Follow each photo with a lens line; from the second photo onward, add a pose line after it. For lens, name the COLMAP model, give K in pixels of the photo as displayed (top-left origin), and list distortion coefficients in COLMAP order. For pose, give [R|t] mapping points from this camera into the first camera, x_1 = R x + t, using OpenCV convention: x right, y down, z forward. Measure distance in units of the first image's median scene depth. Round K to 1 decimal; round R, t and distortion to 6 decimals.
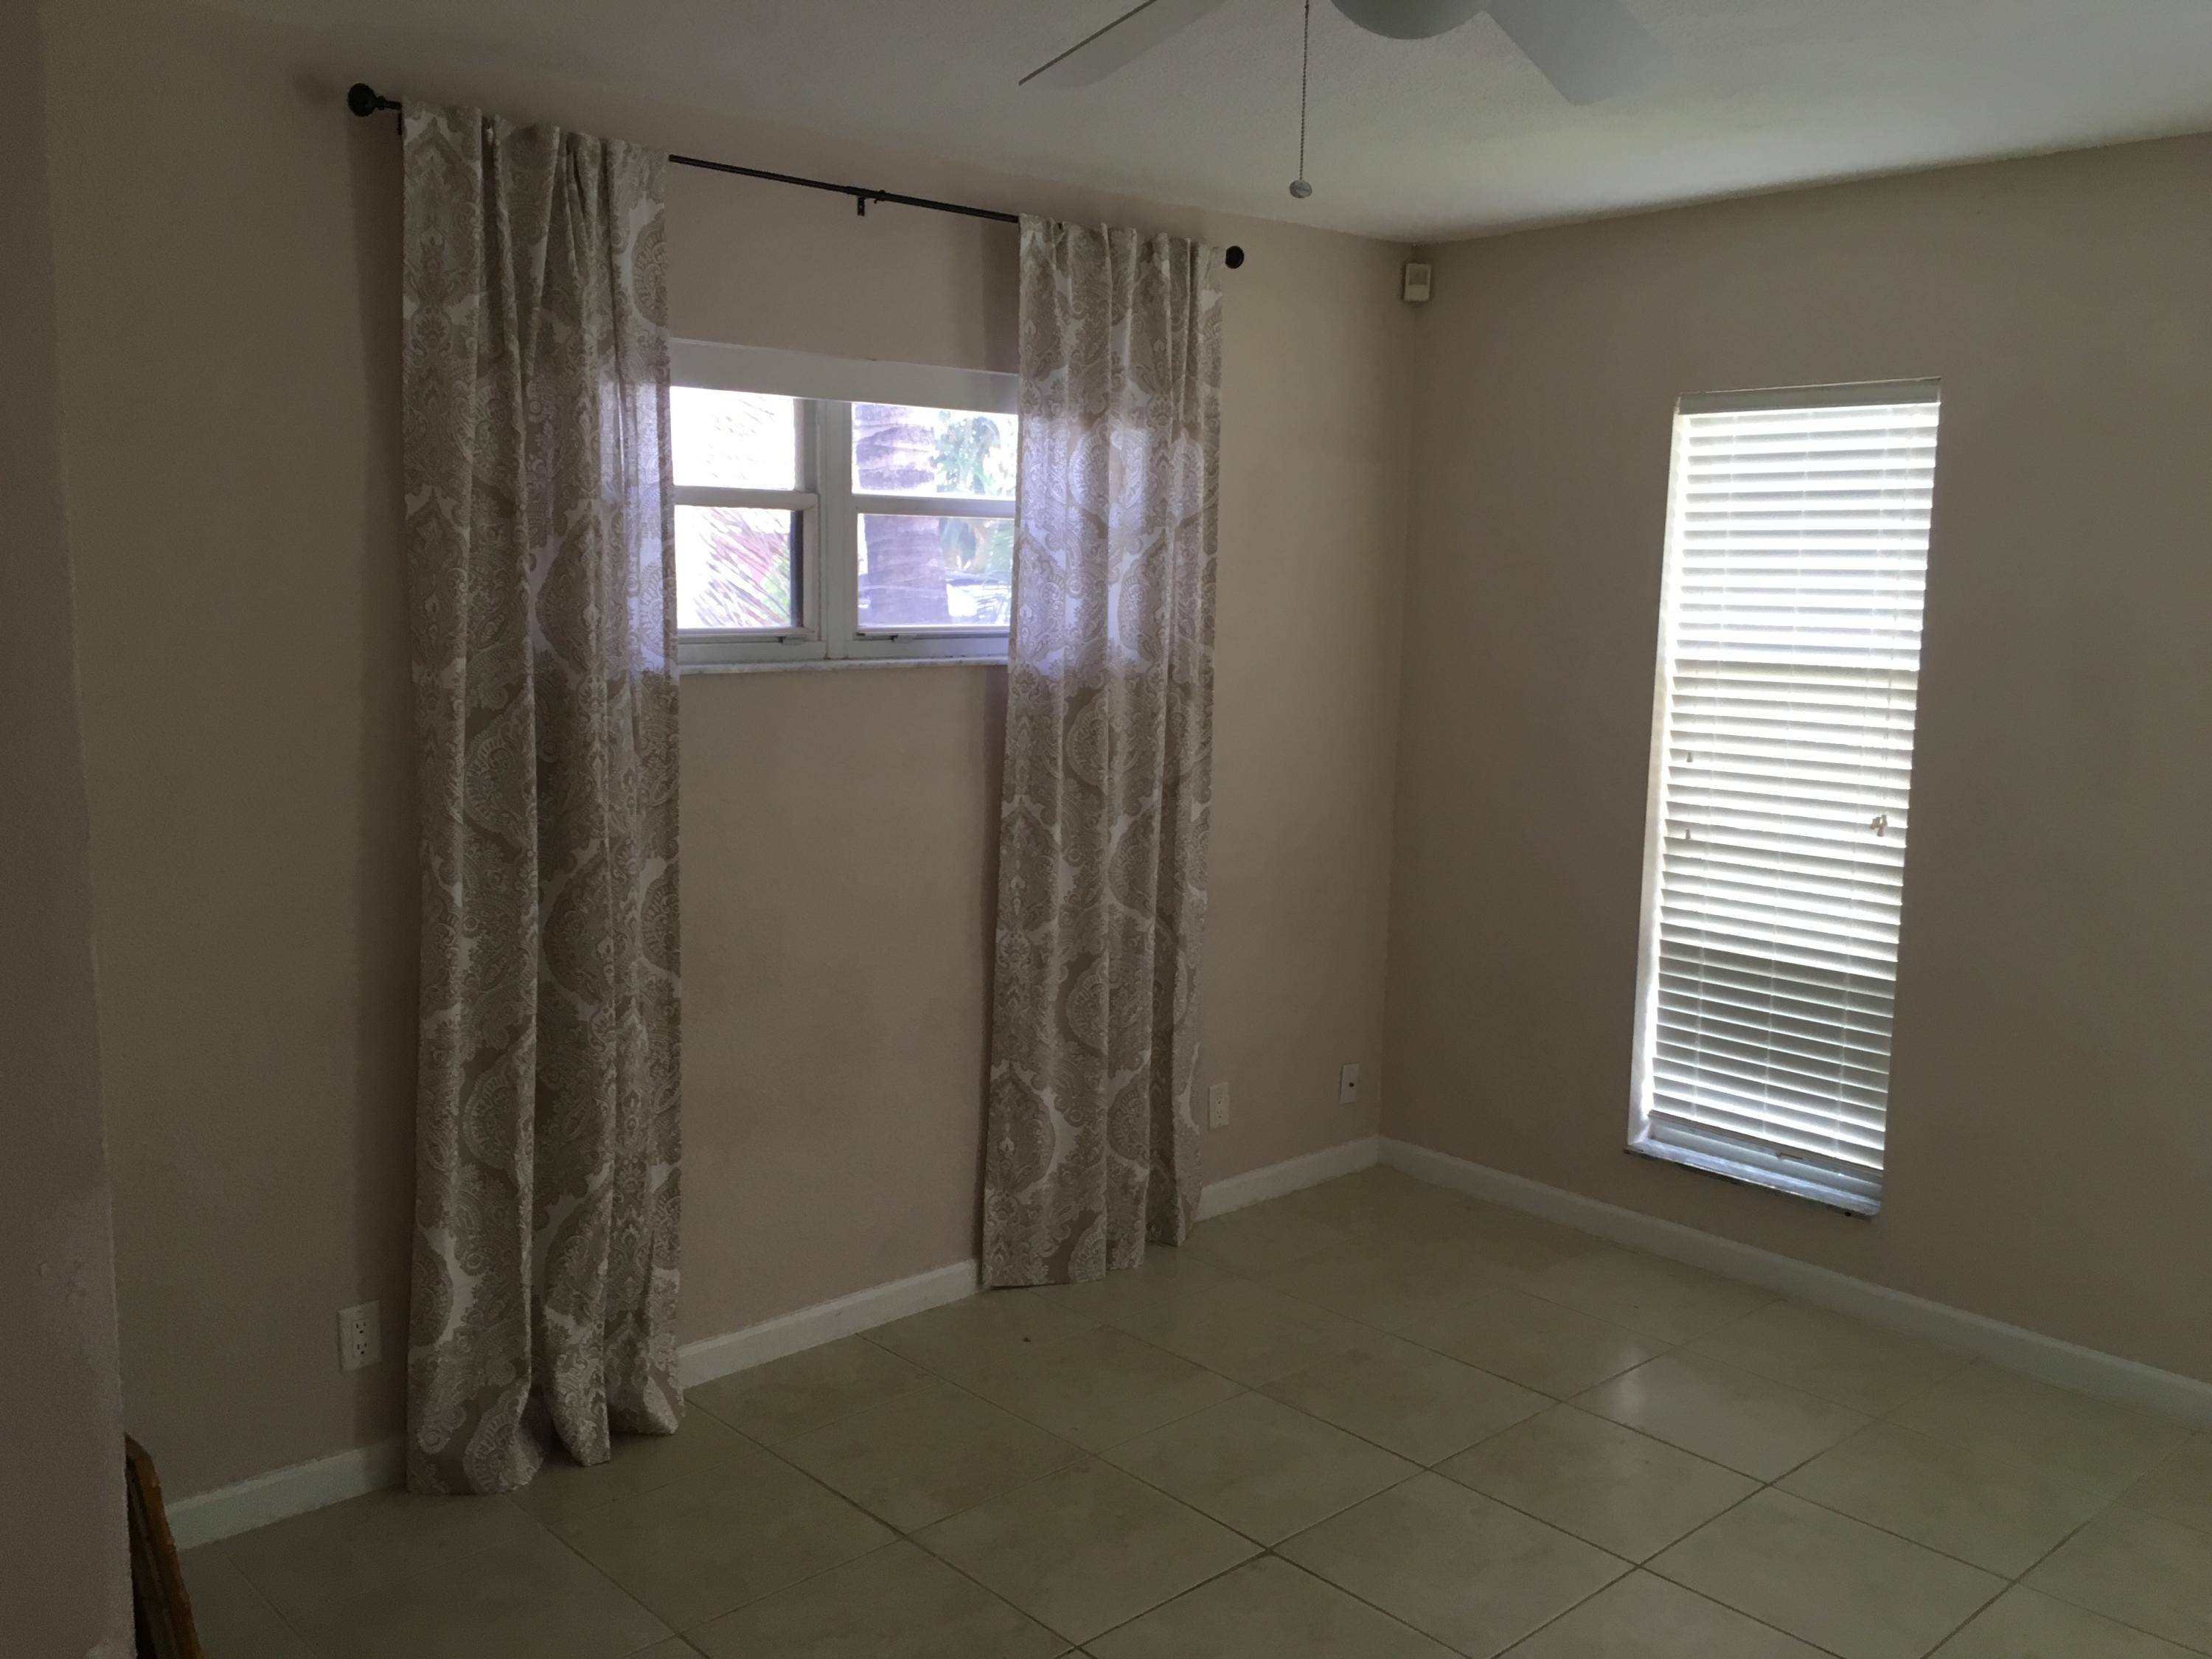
lens RADIAL K [[1851.5, 0, 1106.0], [0, 1851.5, 829.5], [0, 0, 1]] dist [0.003585, 0.000702]
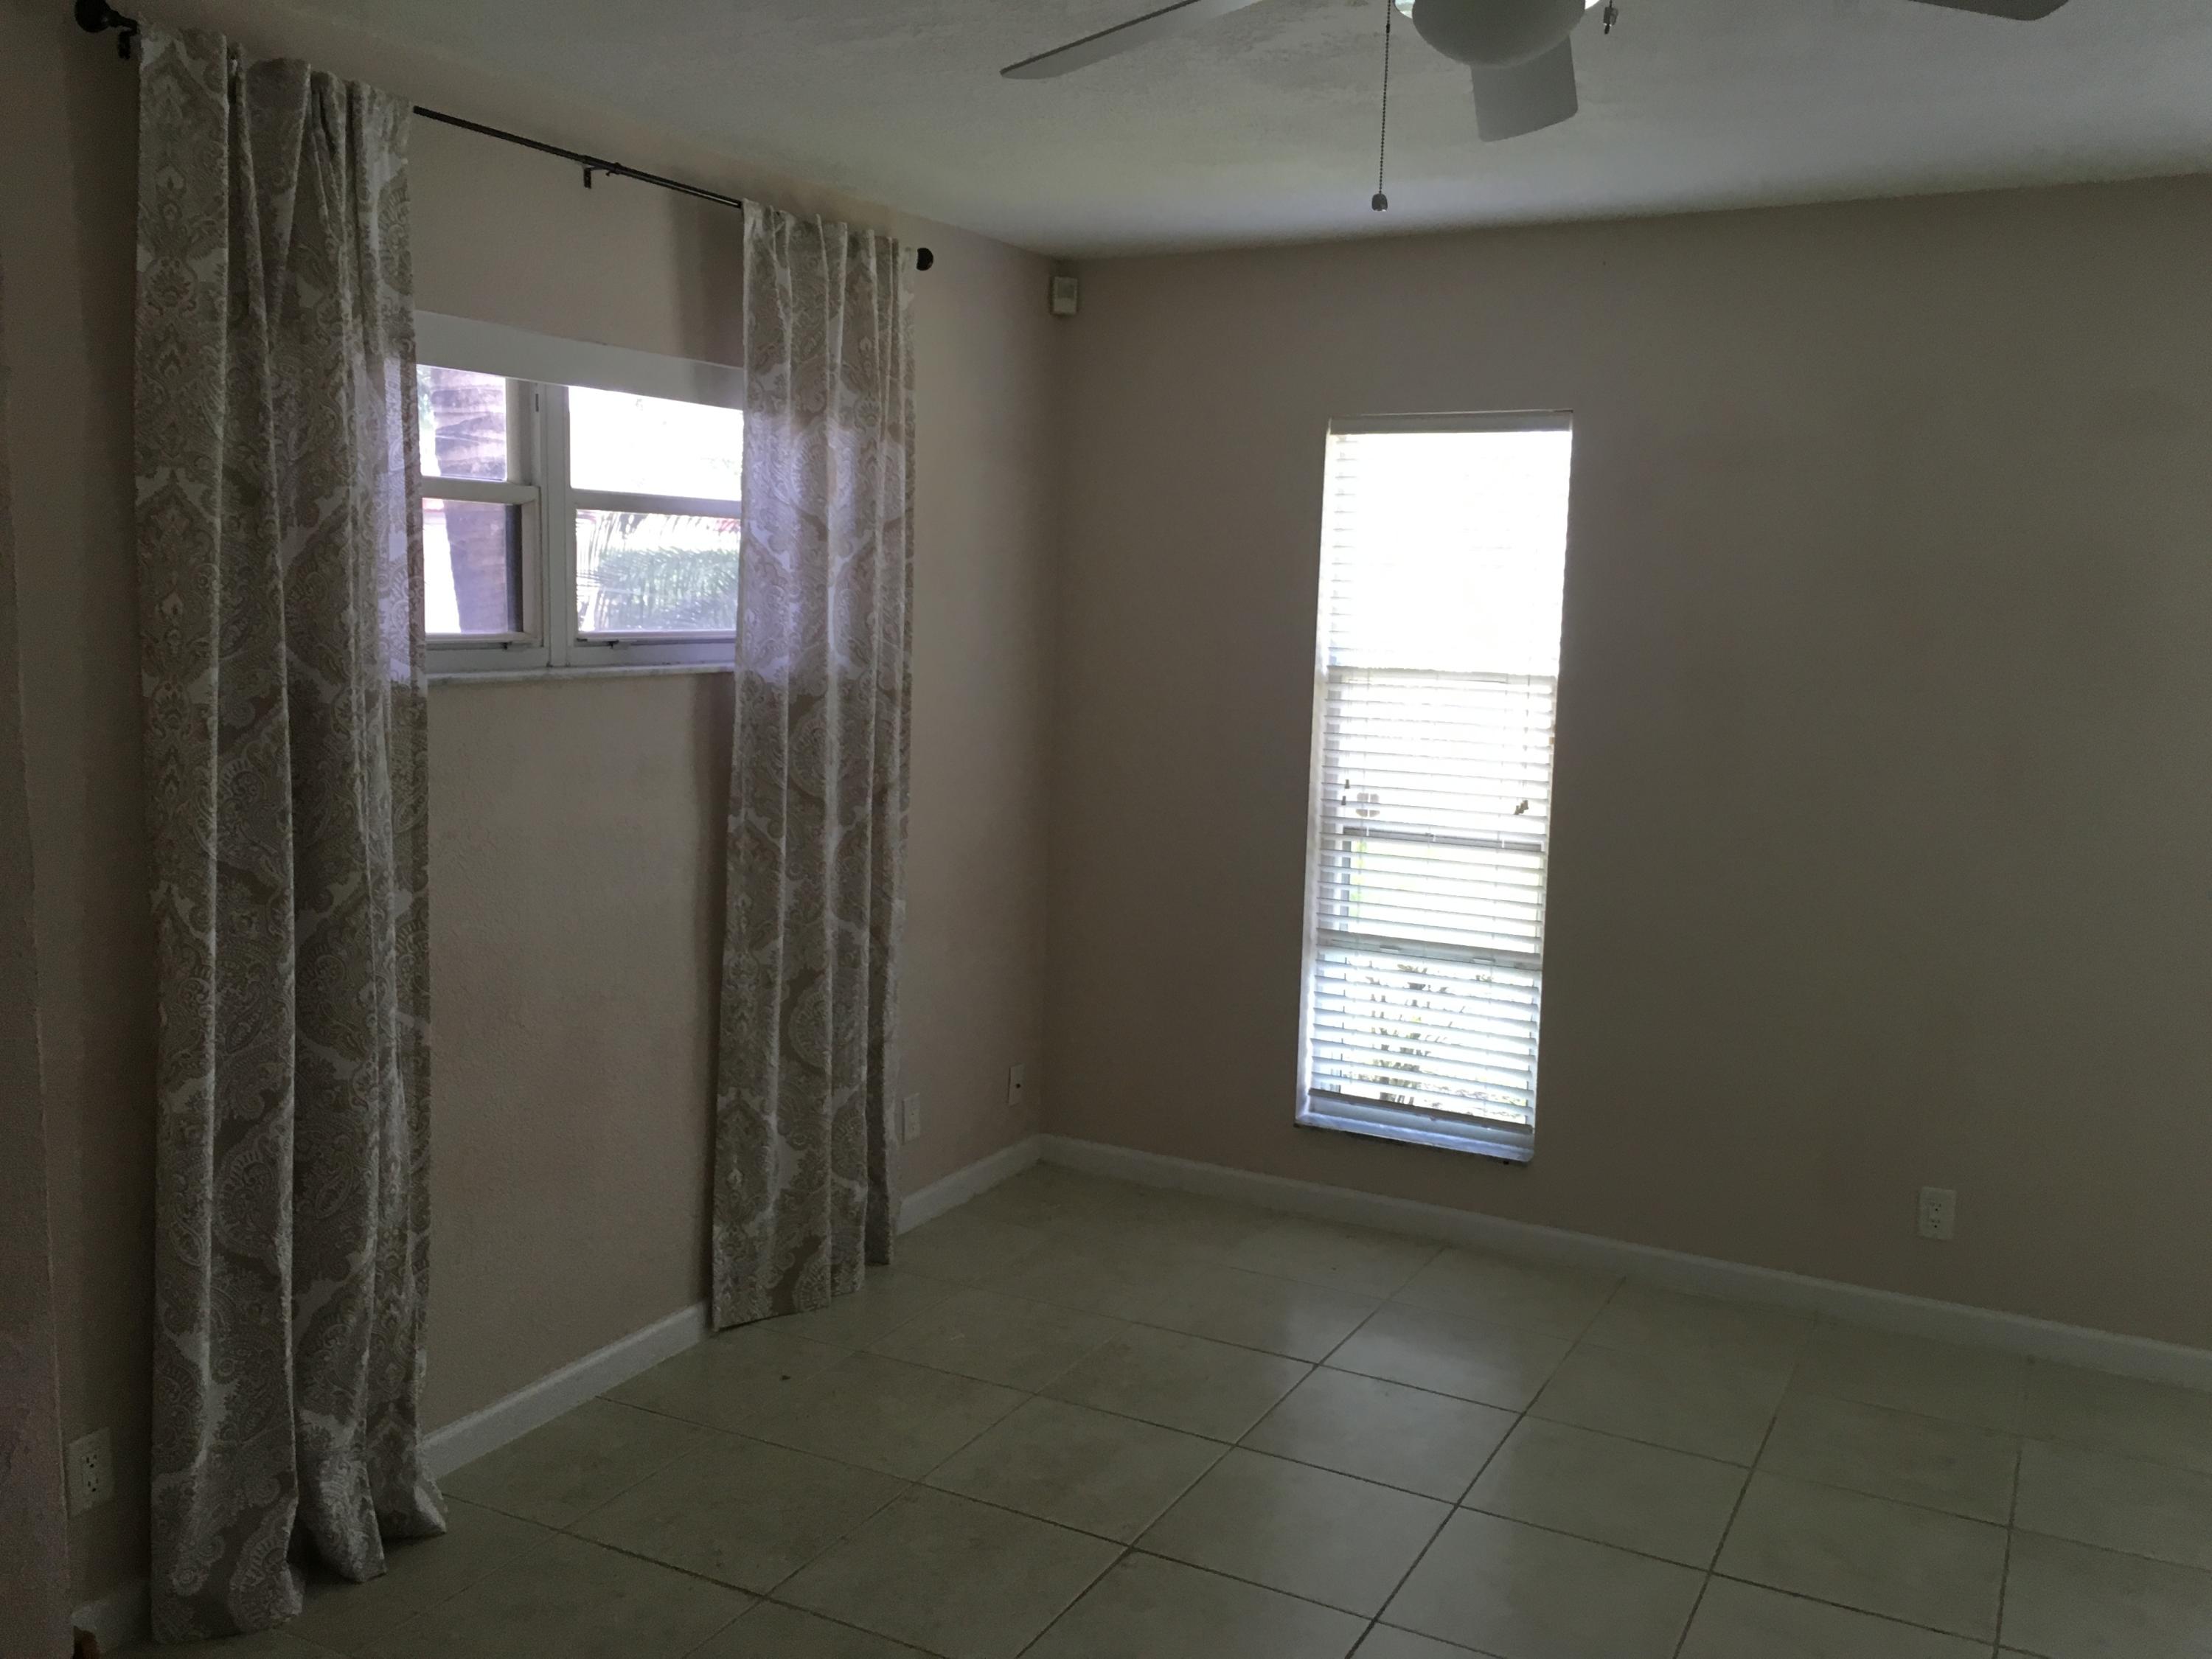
lens RADIAL K [[1841.8, 0, 1106.0], [0, 1841.8, 829.5], [0, 0, 1]] dist [0.012771, -0.060515]
pose [[0.941696, -0.036978, 0.334427, -0.212044], [0.038340, 0.999262, 0.002531, -0.003270], [-0.334273, 0.010439, 0.942418, 0.049120]]
